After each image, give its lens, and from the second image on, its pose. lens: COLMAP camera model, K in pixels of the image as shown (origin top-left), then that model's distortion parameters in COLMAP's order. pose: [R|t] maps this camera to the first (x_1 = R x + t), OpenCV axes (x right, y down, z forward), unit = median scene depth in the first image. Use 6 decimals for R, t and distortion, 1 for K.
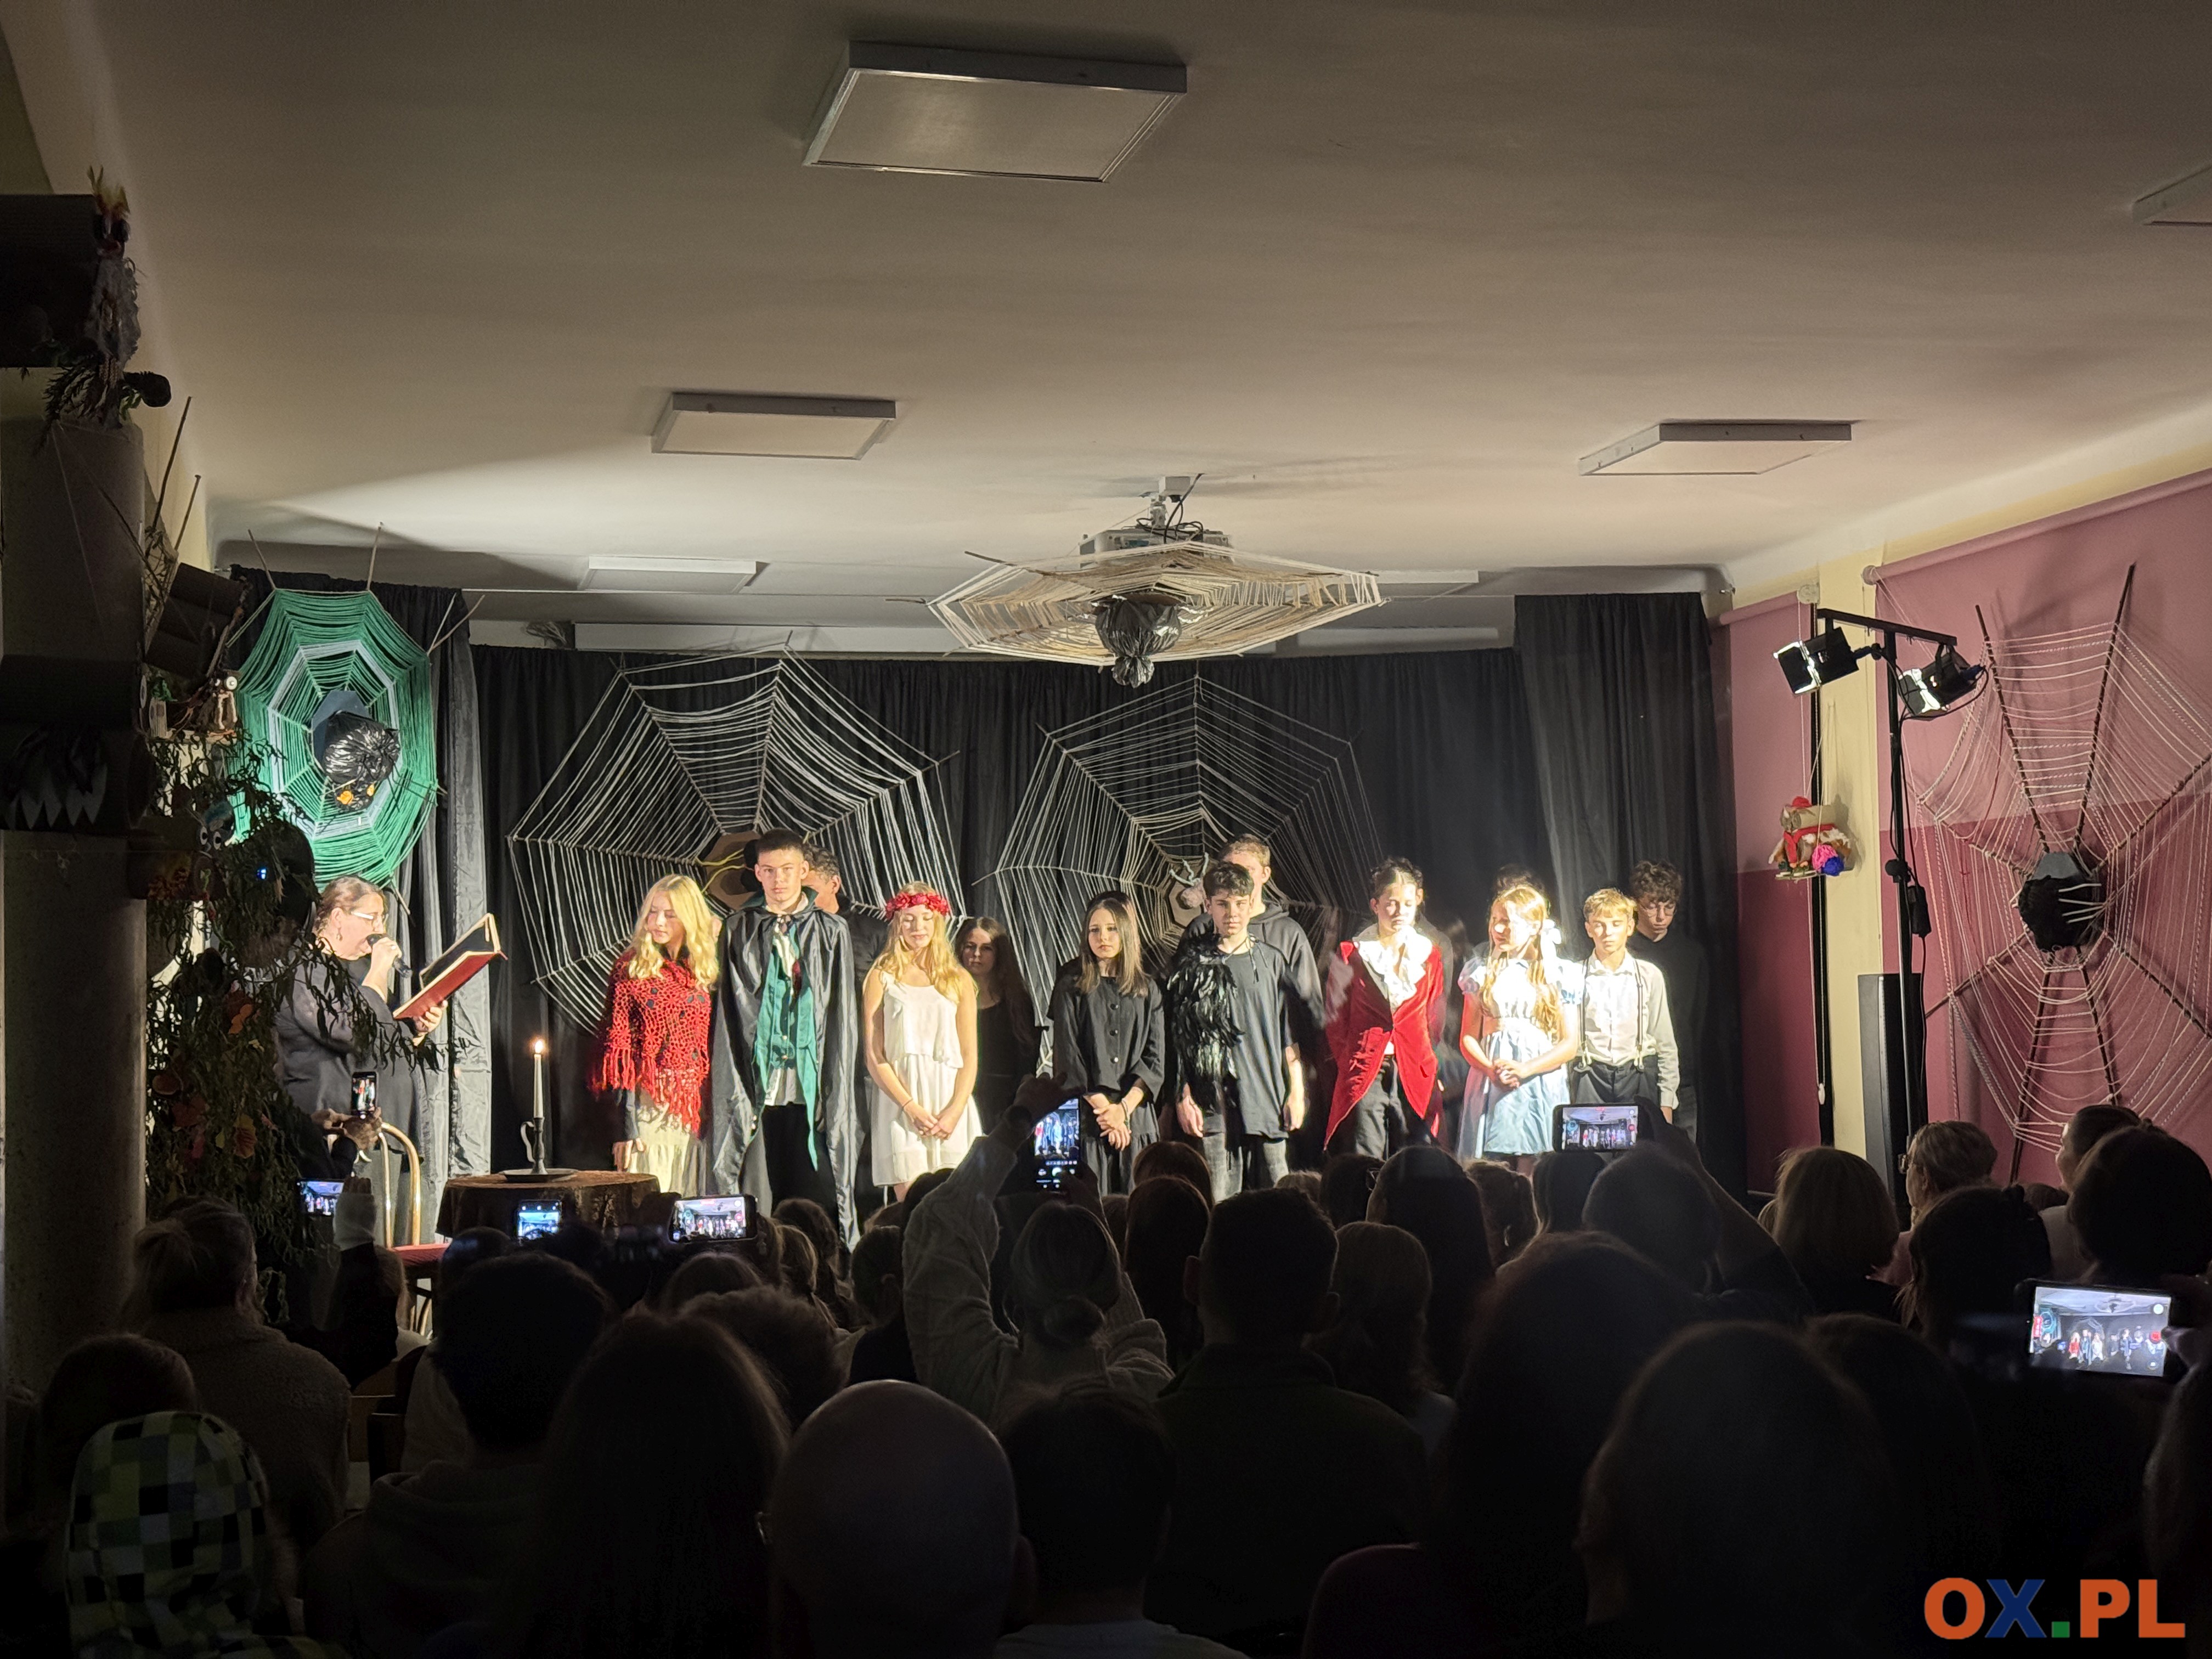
lens RADIAL K [[2996.6, 0, 1097.2], [0, 2996.6, 829.2], [0, 0, 1]] dist [0.223083, 0.000000]
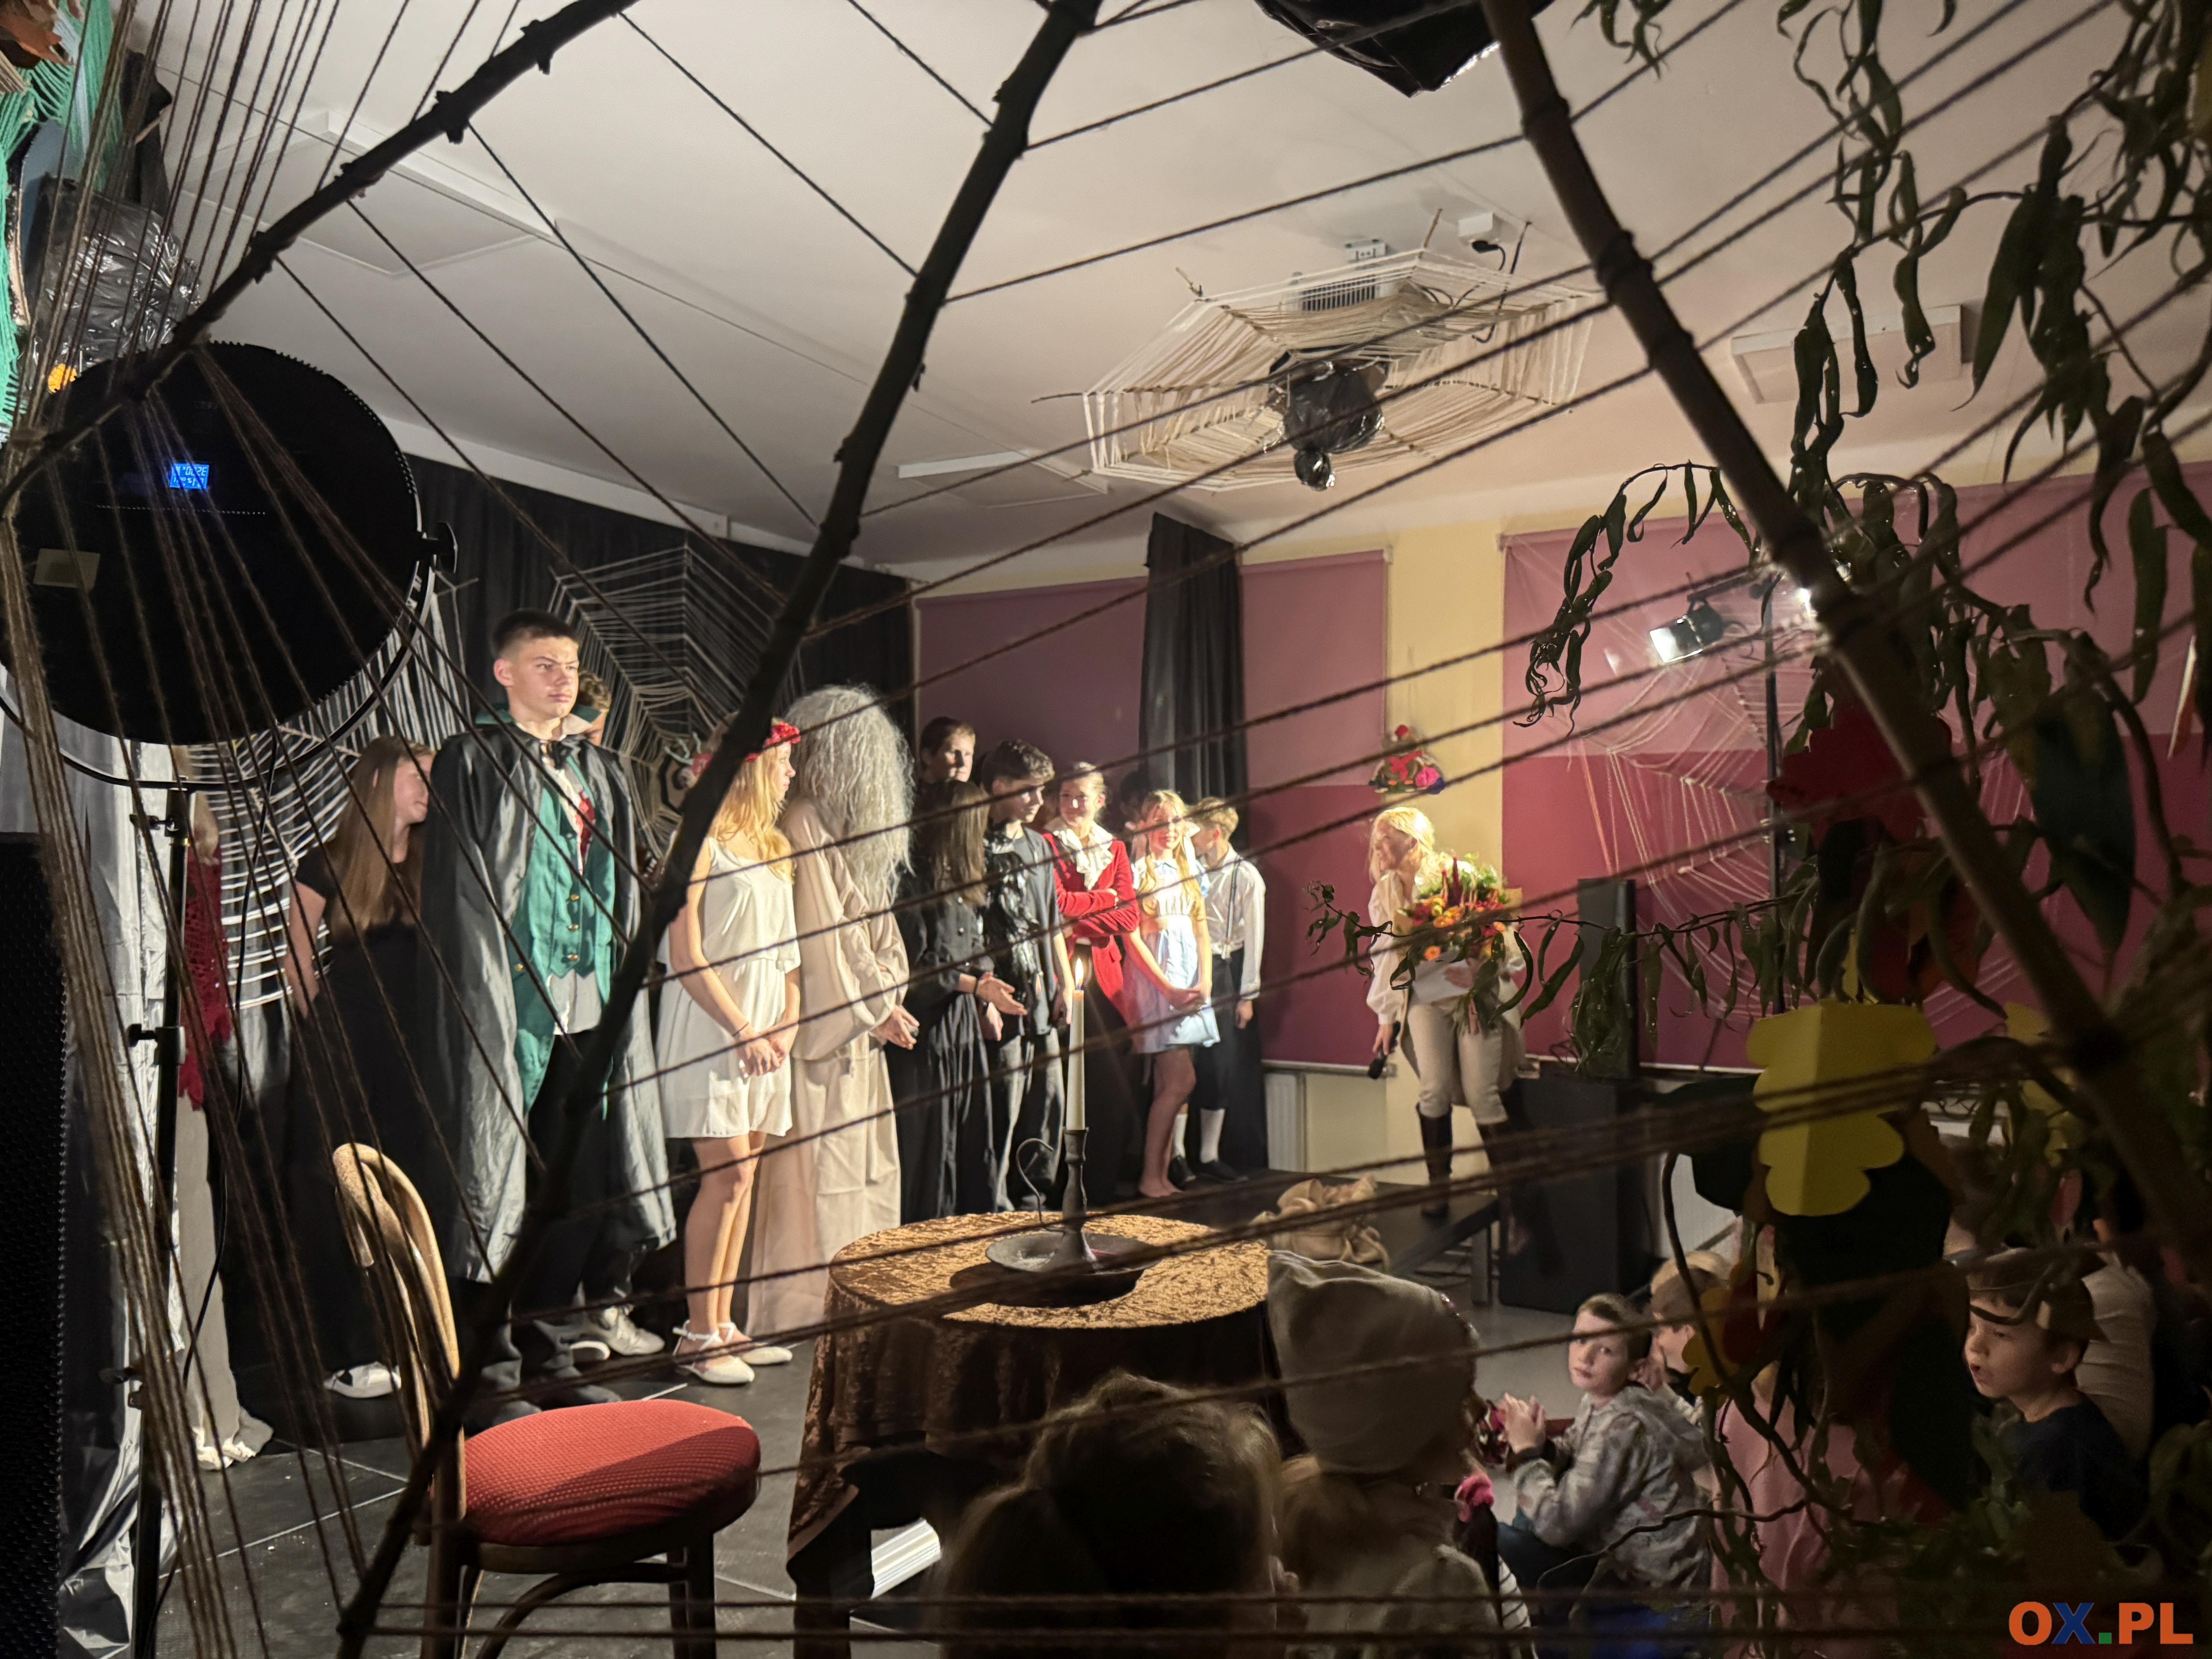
lens RADIAL K [[1553.3, 0, 1135.4], [0, 1553.3, 816.3], [0, 0, 1]] dist [0.055682, -0.065717]
pose [[0.692986, 0.057155, 0.718682, -0.285151], [-0.059705, 0.997978, -0.021797, 0.047563], [-0.718475, -0.027804, 0.694997, 0.713993]]
